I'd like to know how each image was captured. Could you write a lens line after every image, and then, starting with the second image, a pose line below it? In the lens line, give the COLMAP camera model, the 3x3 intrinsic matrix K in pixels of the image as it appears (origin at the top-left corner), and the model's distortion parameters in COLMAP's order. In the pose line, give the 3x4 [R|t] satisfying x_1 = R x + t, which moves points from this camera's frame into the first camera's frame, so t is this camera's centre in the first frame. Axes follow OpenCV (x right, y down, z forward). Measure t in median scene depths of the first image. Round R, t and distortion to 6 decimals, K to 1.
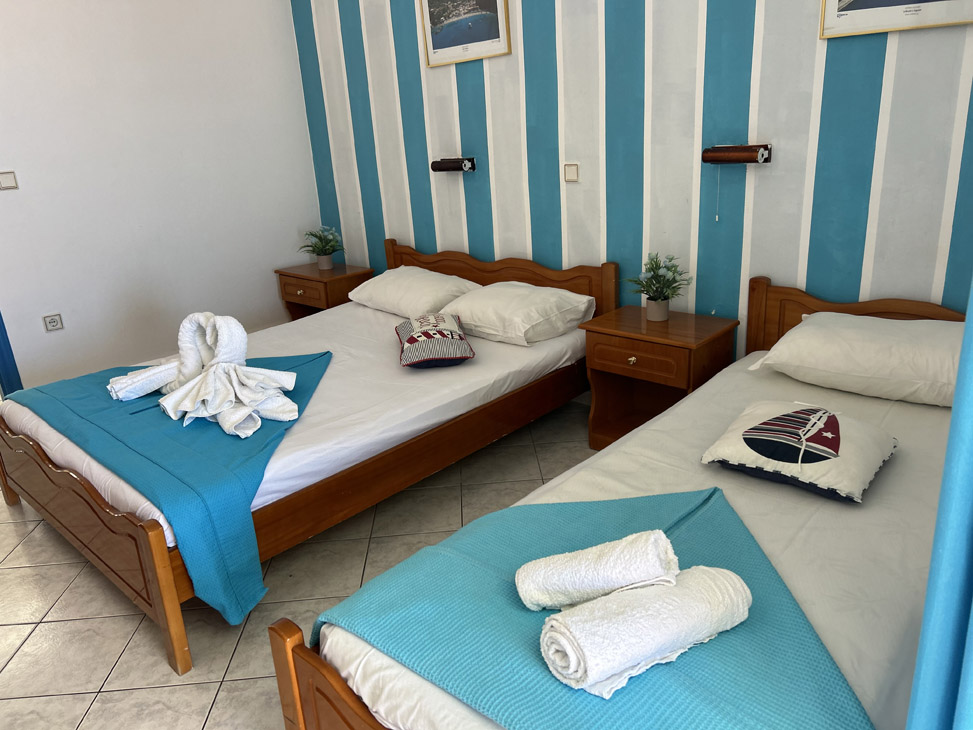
lens RADIAL K [[732.2, 0, 480.6], [0, 732.2, 366.5], [0, 0, 1]] dist [0.046681, -0.049957]
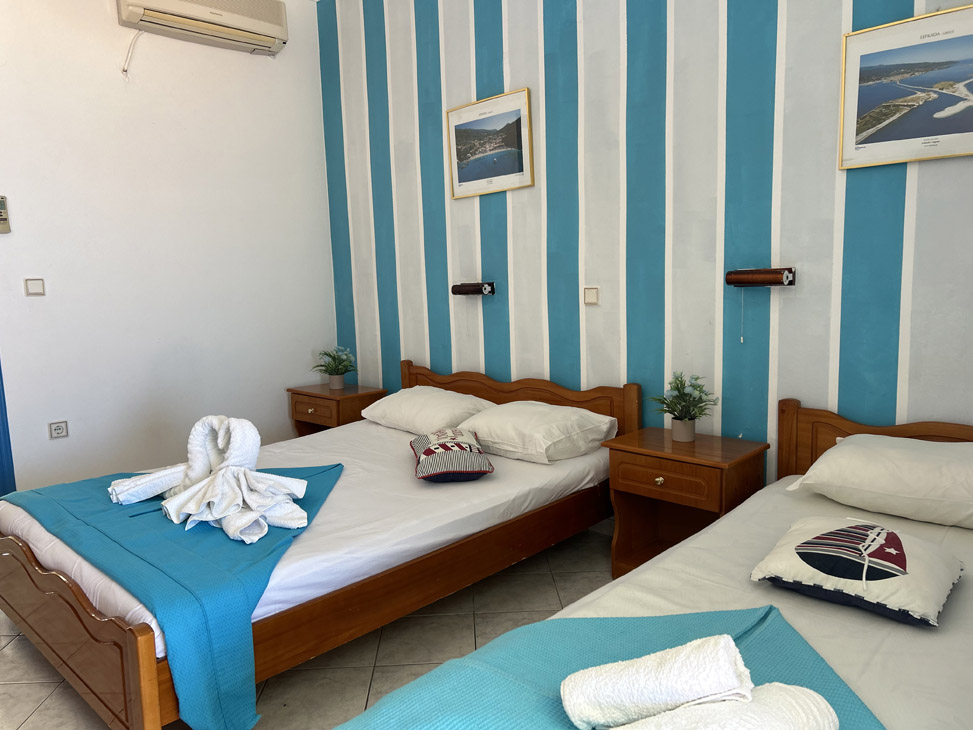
lens RADIAL K [[732.2, 0, 475.9], [0, 732.2, 362.5], [0, 0, 1]] dist [0.046681, -0.049957]
pose [[0.999401, 0.033616, -0.008197, -0.027816], [-0.034582, 0.978281, -0.204378, 0.043342], [0.001148, 0.204539, 0.978858, 0.032925]]
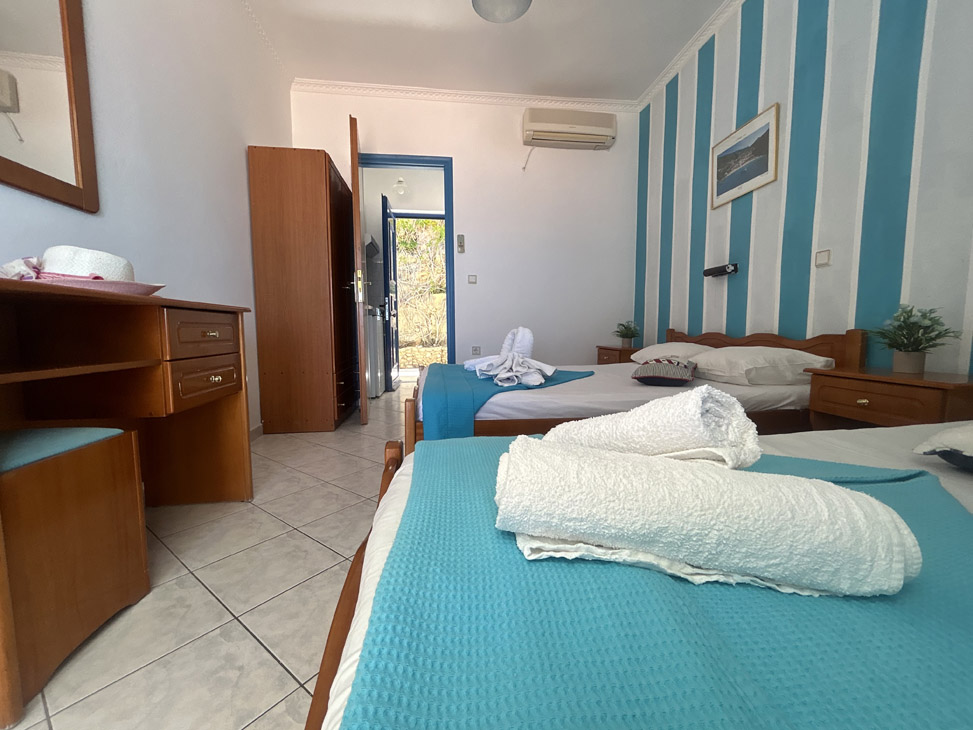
lens RADIAL K [[393.3, 0, 486.9], [0, 393.3, 363.4], [0, 0, 1]] dist [-0.001467, 0.000188]
pose [[0.774147, 0.117988, -0.621913, 0.133085], [-0.253621, 0.957983, -0.133956, 0.136950], [0.579977, 0.261432, 0.771544, 0.270966]]
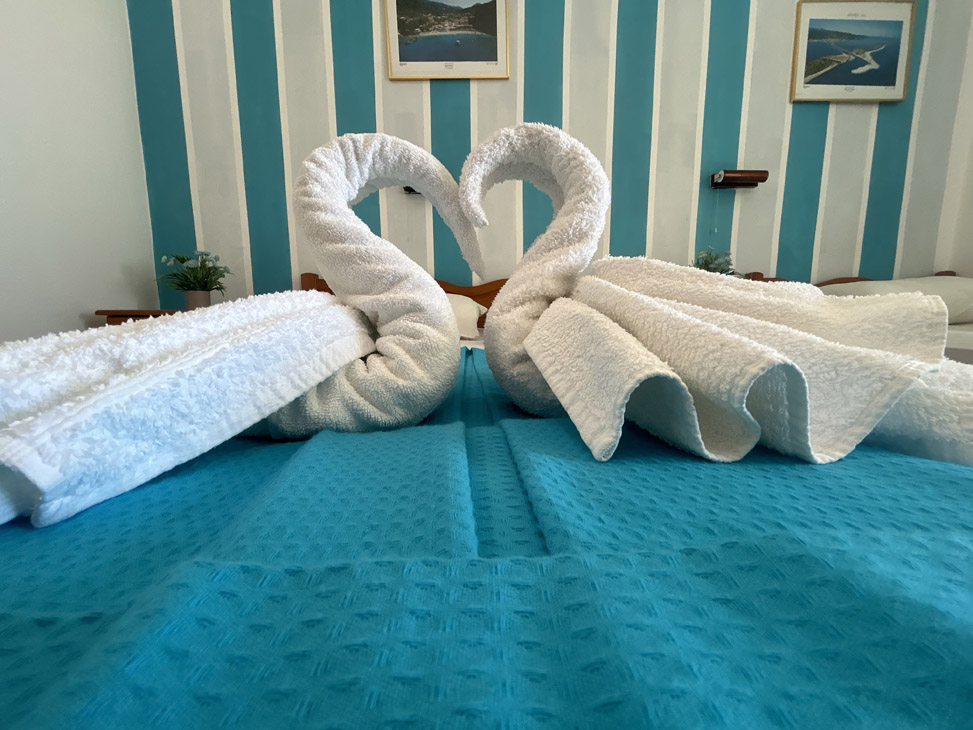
lens RADIAL K [[393.3, 0, 485.7], [0, 393.3, 362.4], [0, 0, 1]] dist [-0.001467, 0.000188]
pose [[0.690524, -0.028235, 0.722758, -0.444917], [0.204324, 0.966155, -0.157469, 0.045270], [-0.693850, 0.256413, 0.672922, 0.859363]]
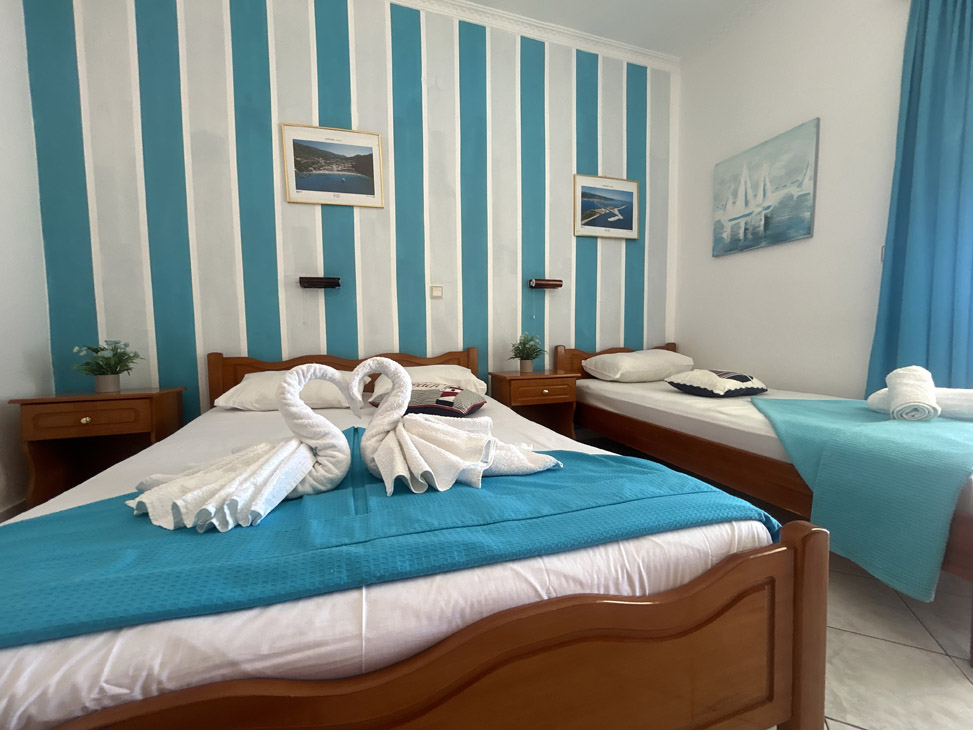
lens RADIAL K [[393.3, 0, 482.7], [0, 393.3, 361.3], [0, 0, 1]] dist [-0.001467, 0.000188]
pose [[0.477409, 0.011379, 0.878607, -0.594427], [0.276704, 0.947095, -0.162619, 0.028269], [-0.833976, 0.320750, 0.449003, 0.685623]]
